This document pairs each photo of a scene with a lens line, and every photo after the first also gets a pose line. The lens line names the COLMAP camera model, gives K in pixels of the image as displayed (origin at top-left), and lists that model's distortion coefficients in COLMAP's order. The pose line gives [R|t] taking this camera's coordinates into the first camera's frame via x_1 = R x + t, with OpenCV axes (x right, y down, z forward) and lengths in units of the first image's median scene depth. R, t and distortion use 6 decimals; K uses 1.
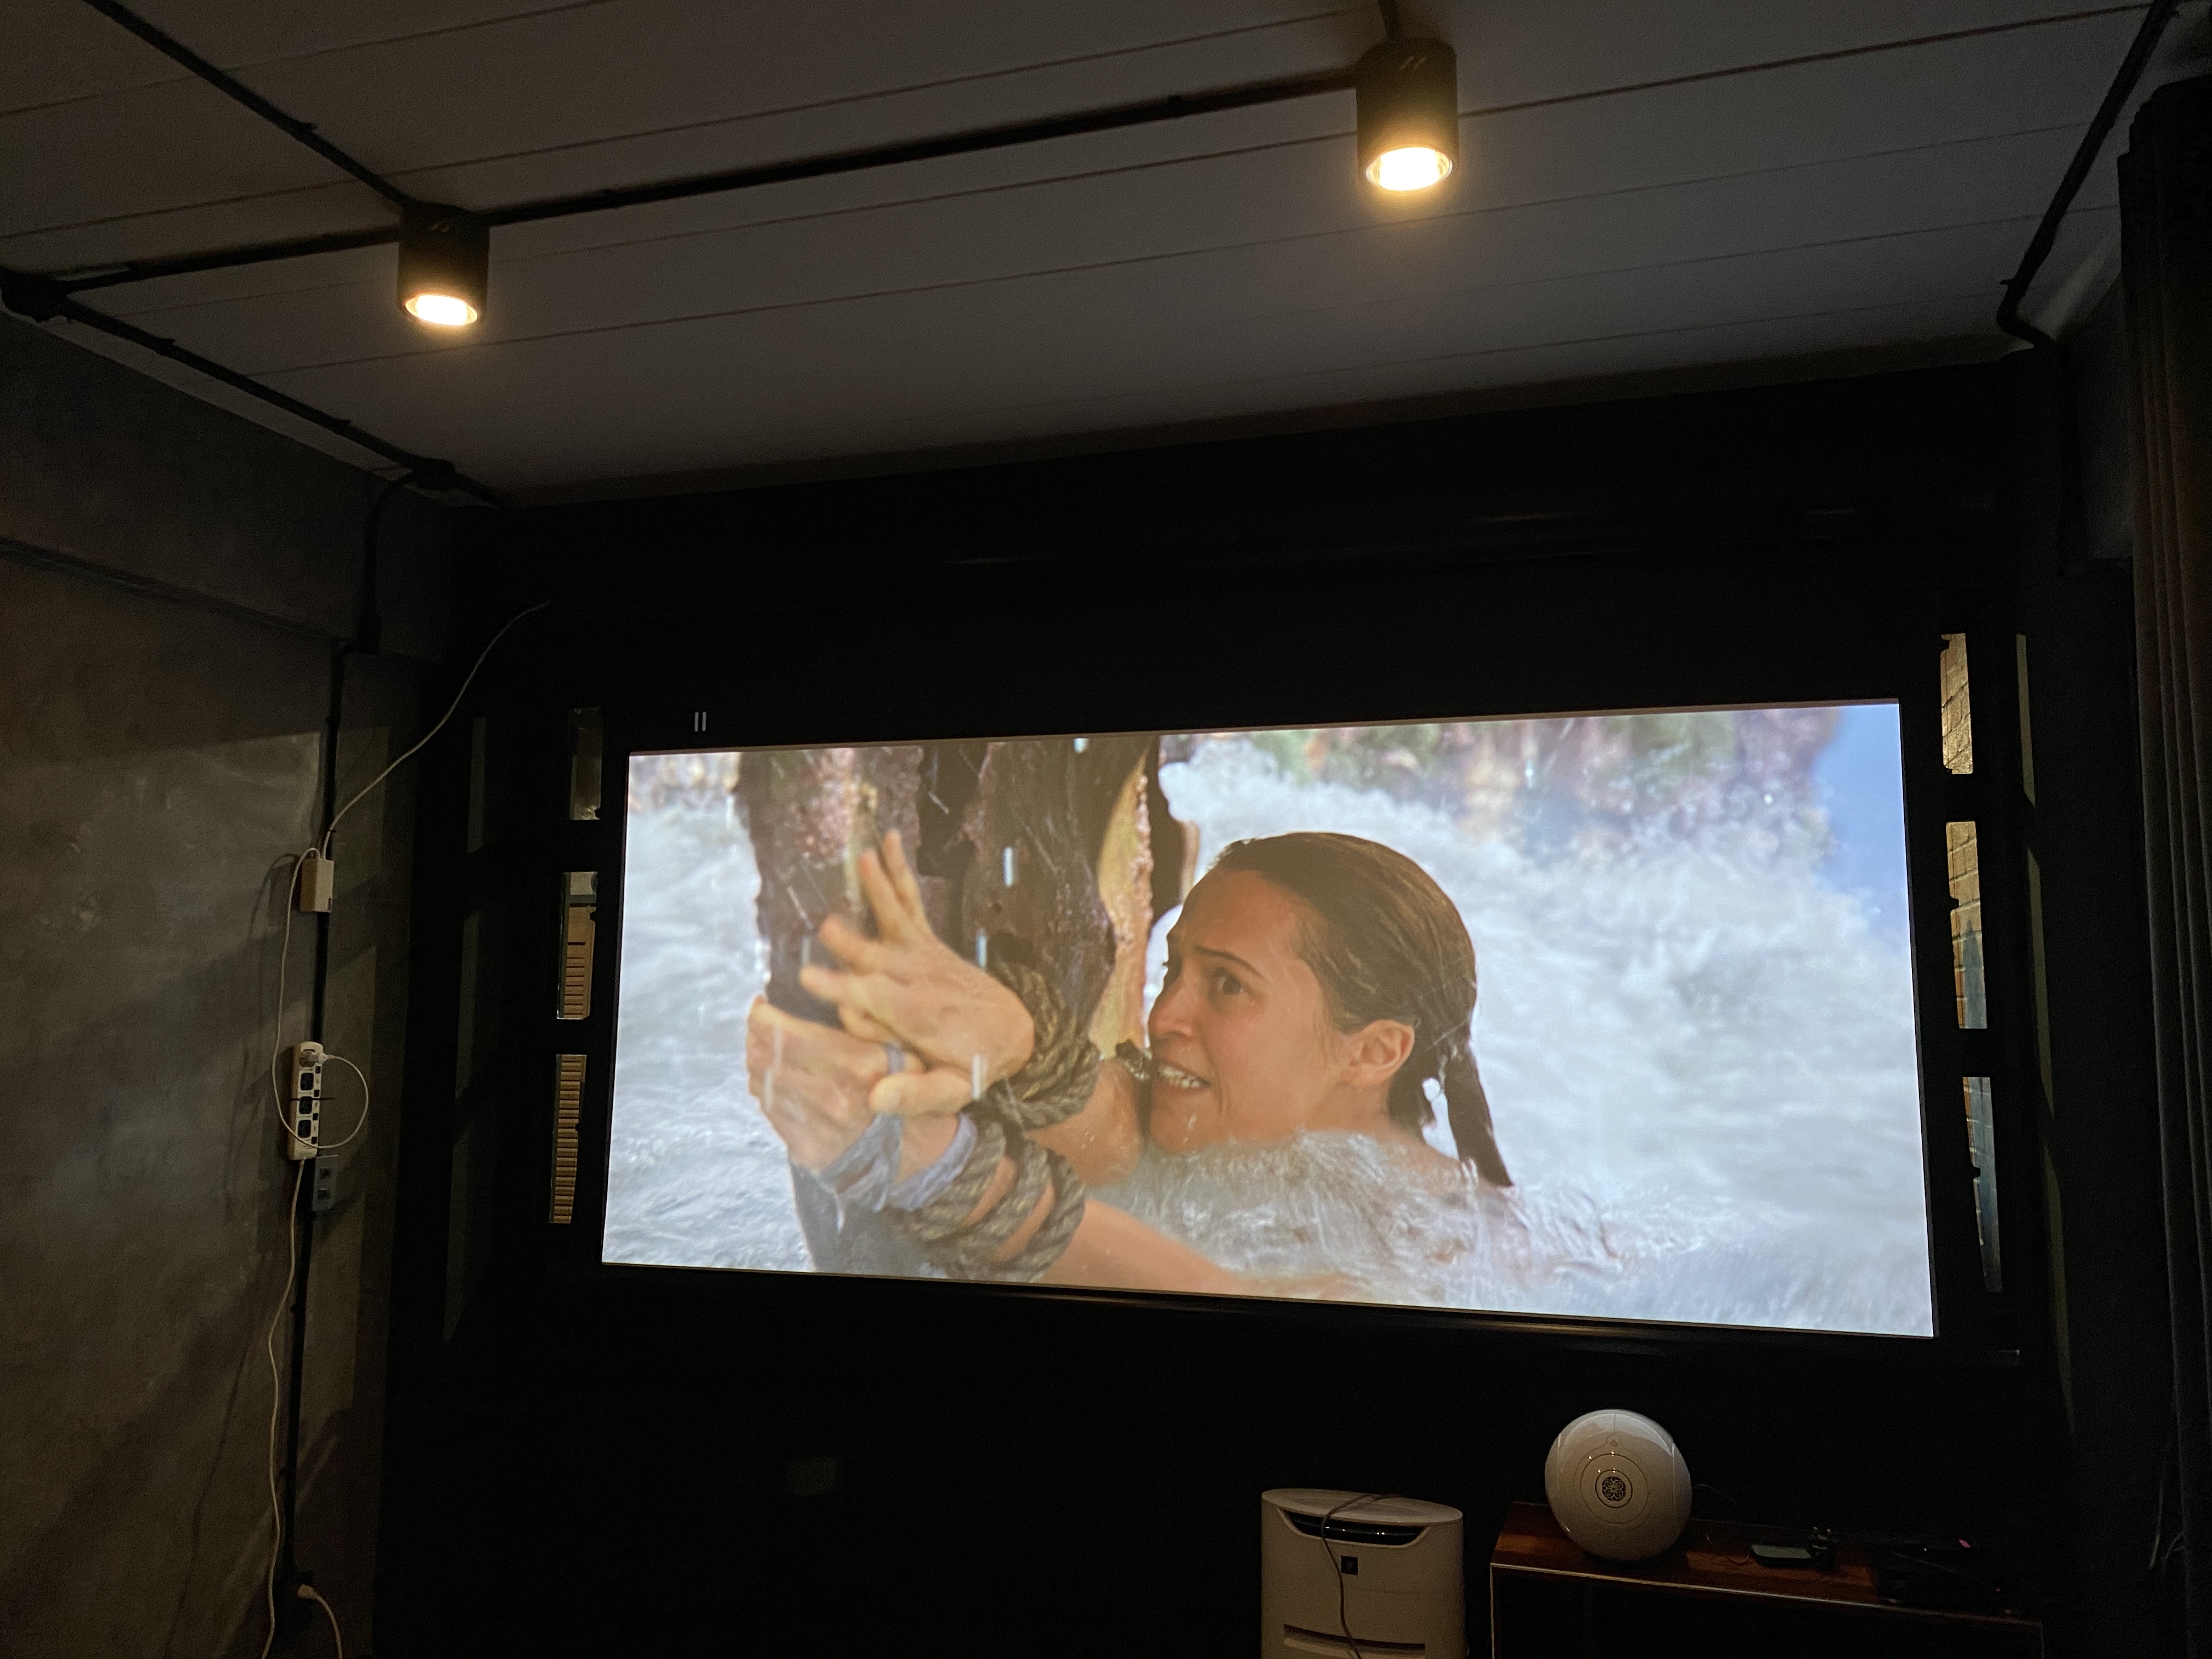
lens RADIAL K [[1681.2, 0, 1116.1], [0, 1681.2, 830.9], [0, 0, 1]] dist [0.001804, -0.002796]
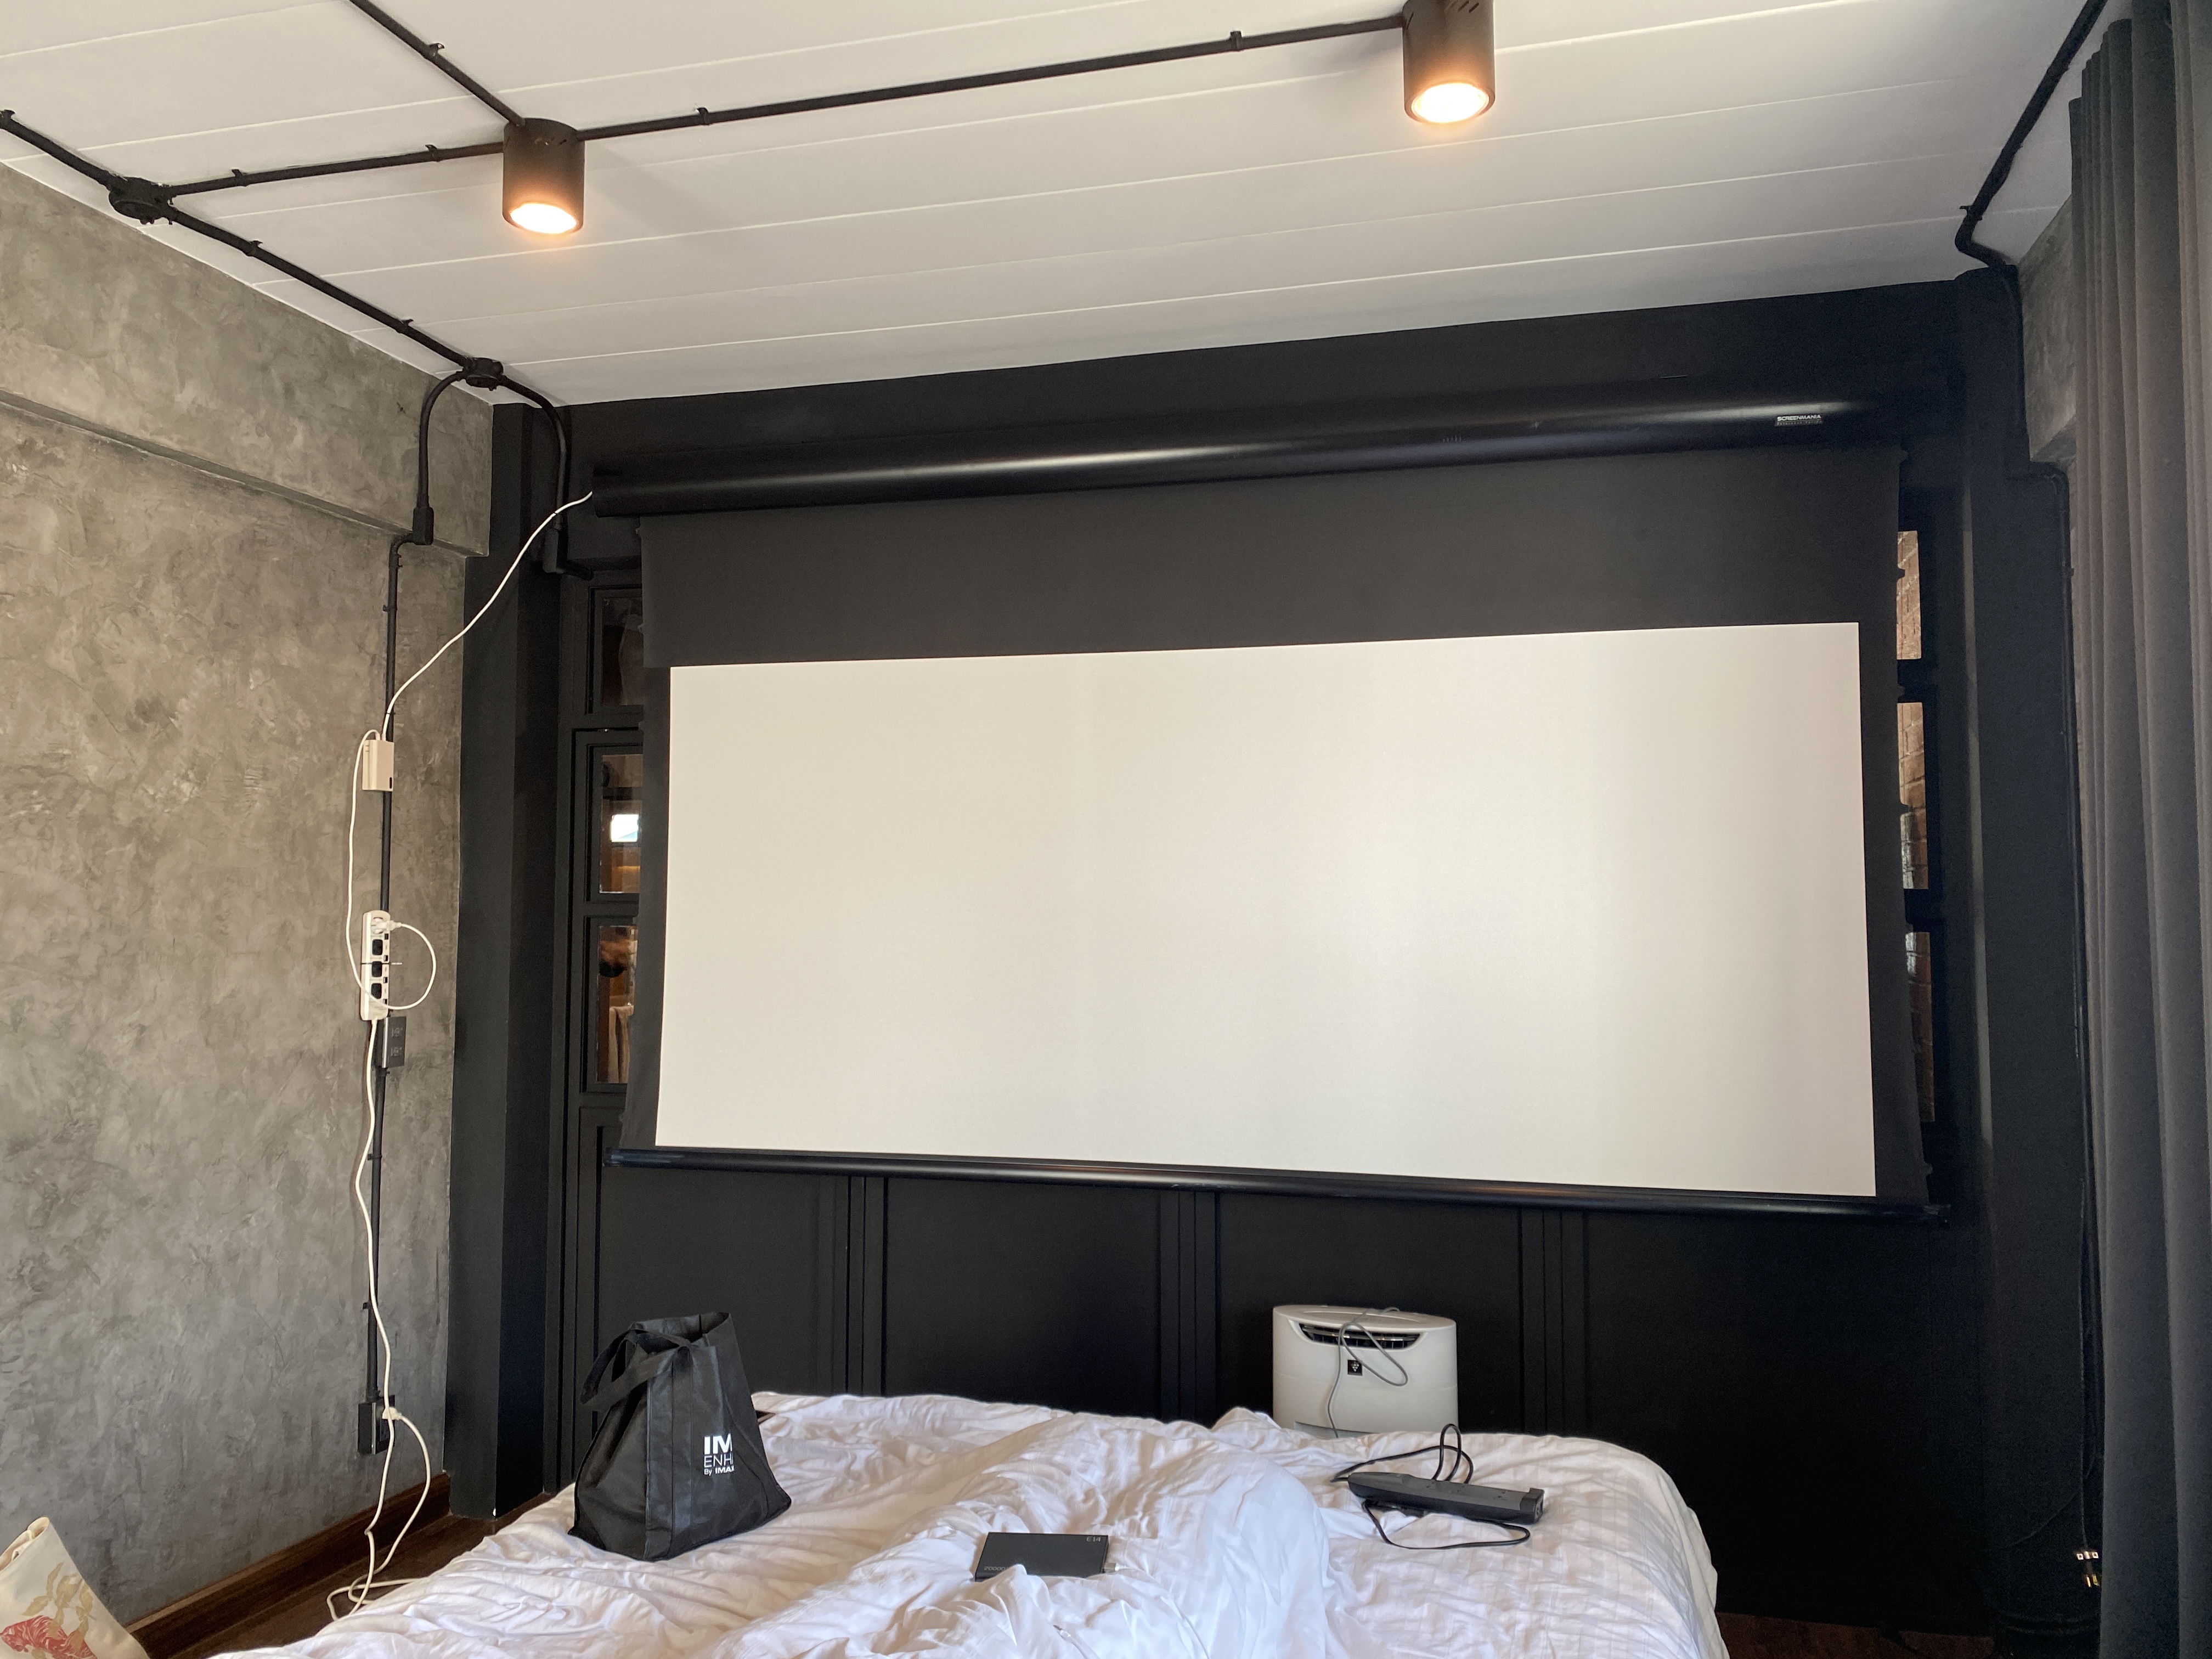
lens RADIAL K [[1706.3, 0, 1106.0], [0, 1706.3, 829.5], [0, 0, 1]] dist [0.002917, 0.008186]
pose [[0.999462, -0.000677, 0.032795, -0.062125], [-0.001077, 0.998570, 0.053449, 0.018281], [-0.032785, -0.053455, 0.998032, -0.106553]]
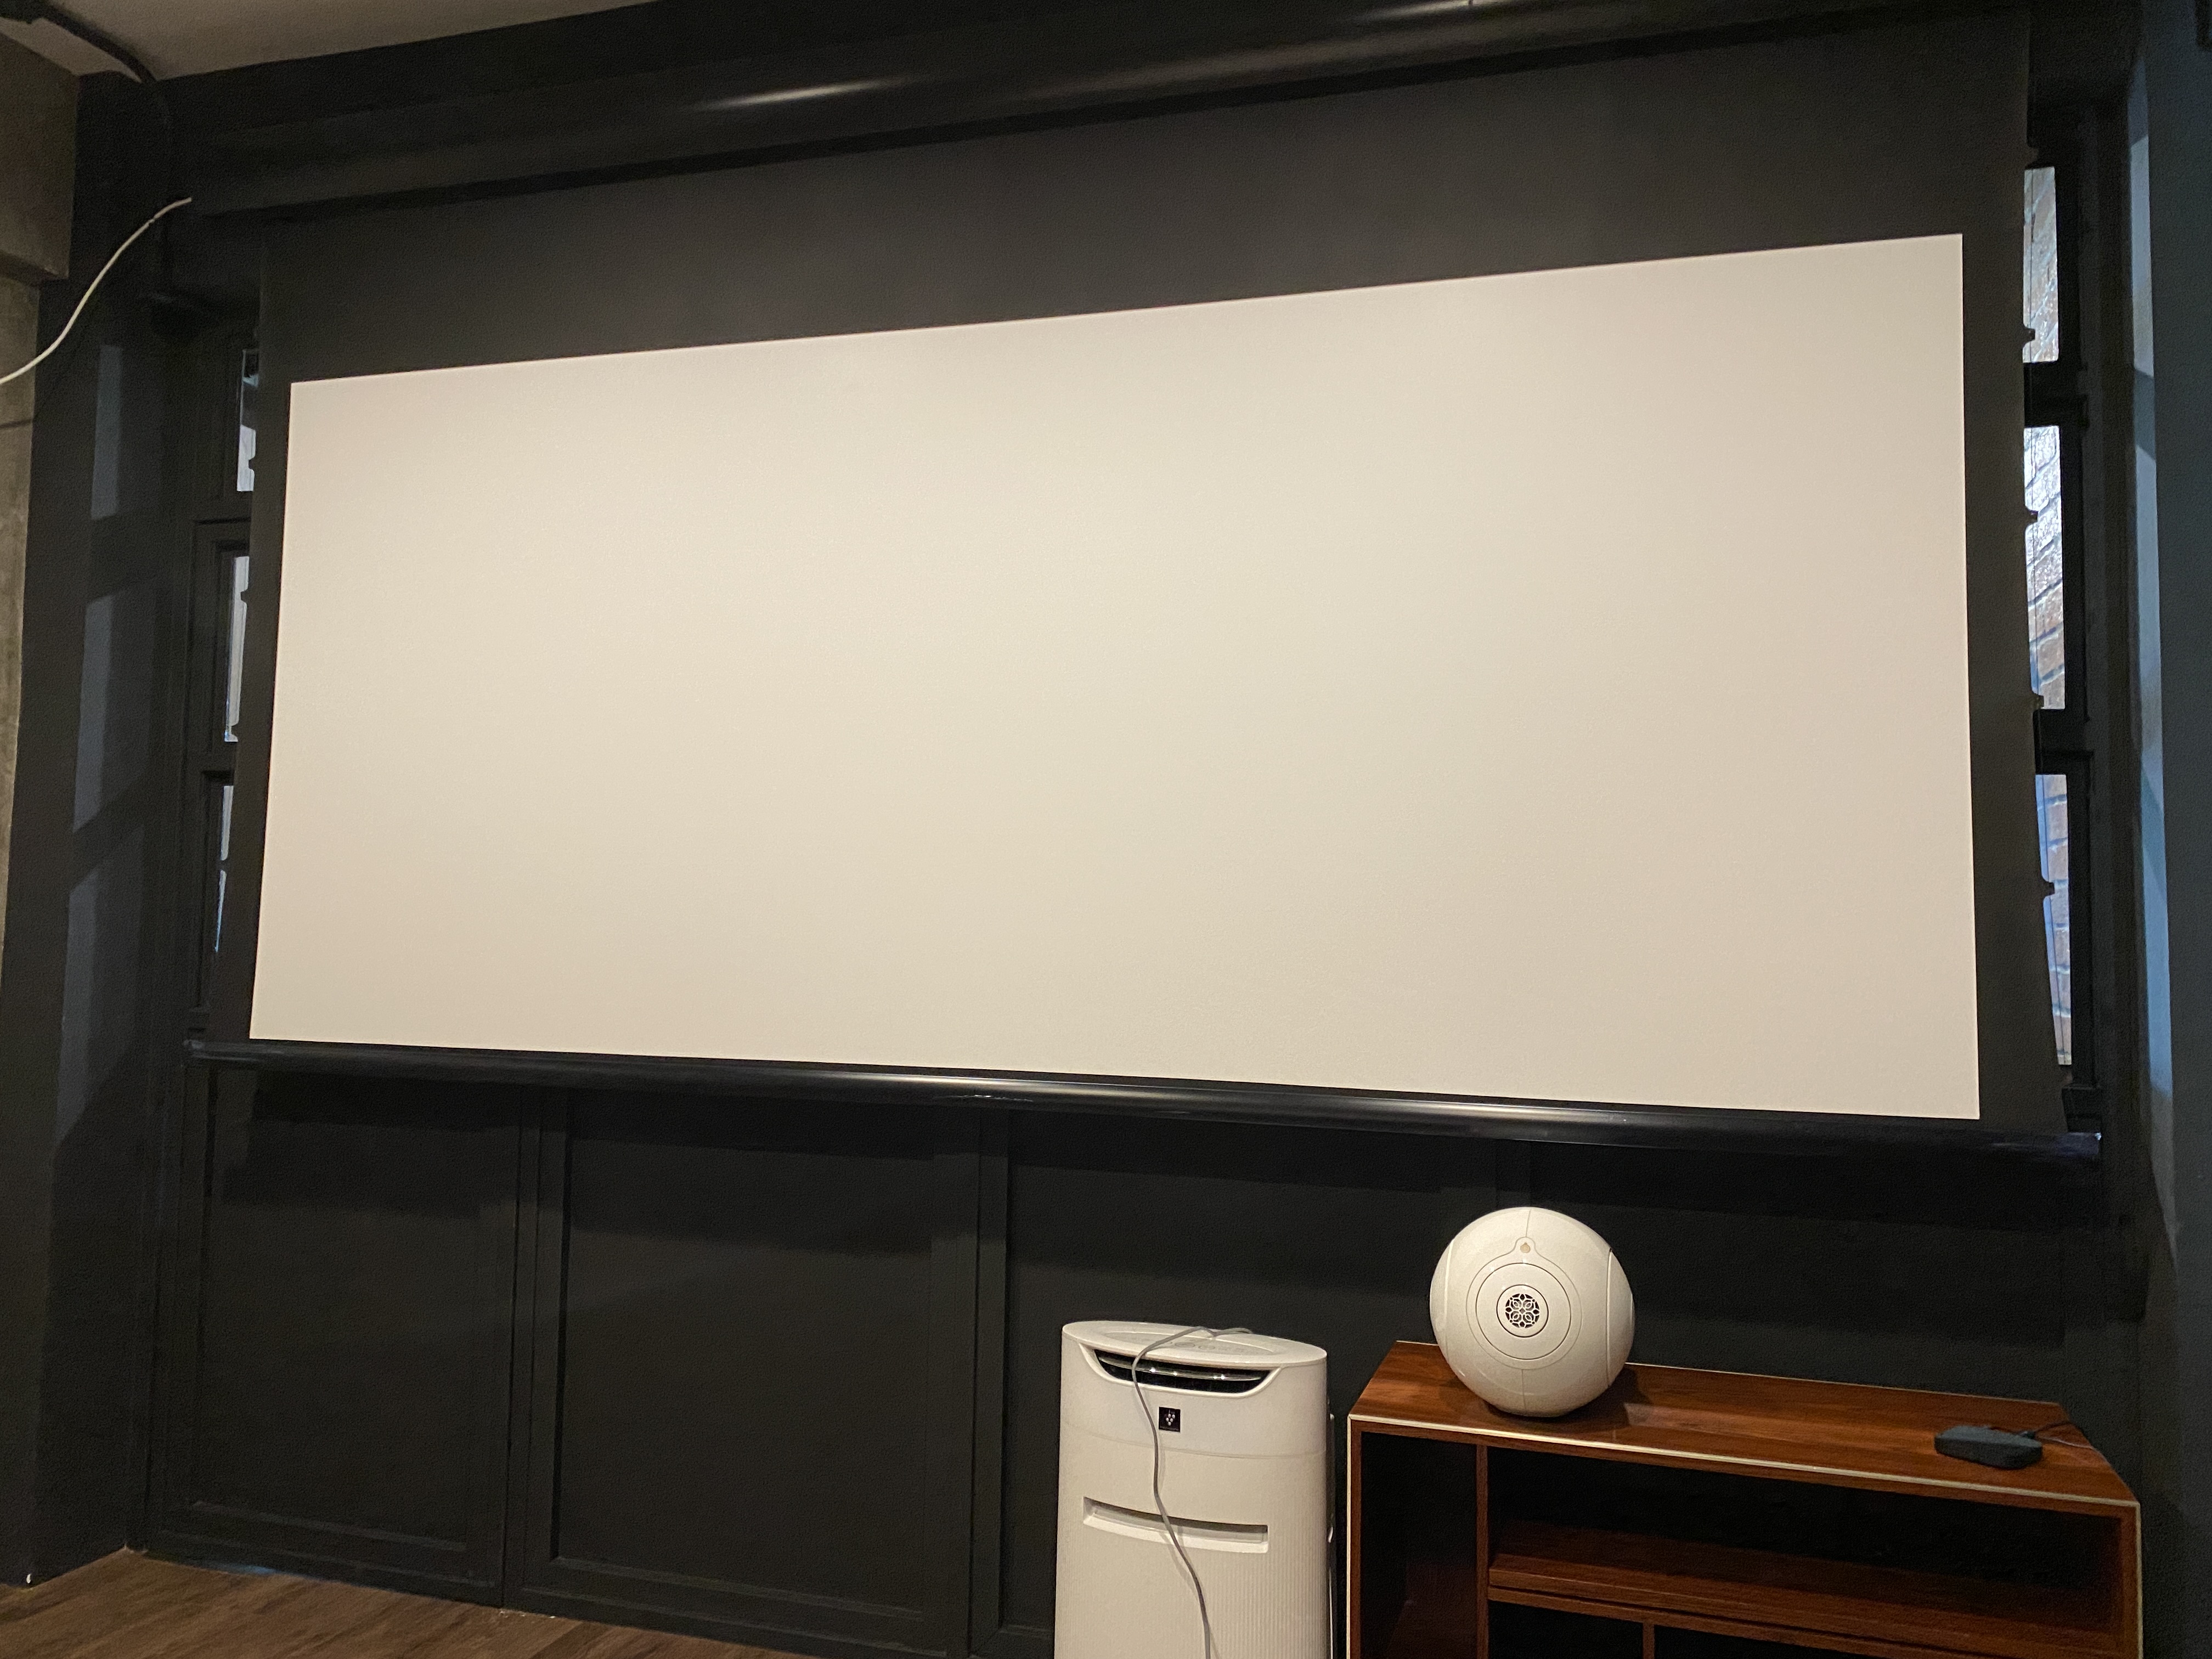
lens RADIAL K [[1771.2, 0, 1104.7], [0, 1771.2, 816.0], [0, 0, 1]] dist [0.004993, 0.004108]
pose [[0.999813, 0.009522, -0.016842, 0.117886], [-0.008667, 0.998703, 0.050178, 0.130161], [0.017298, -0.050023, 0.998598, 0.230353]]
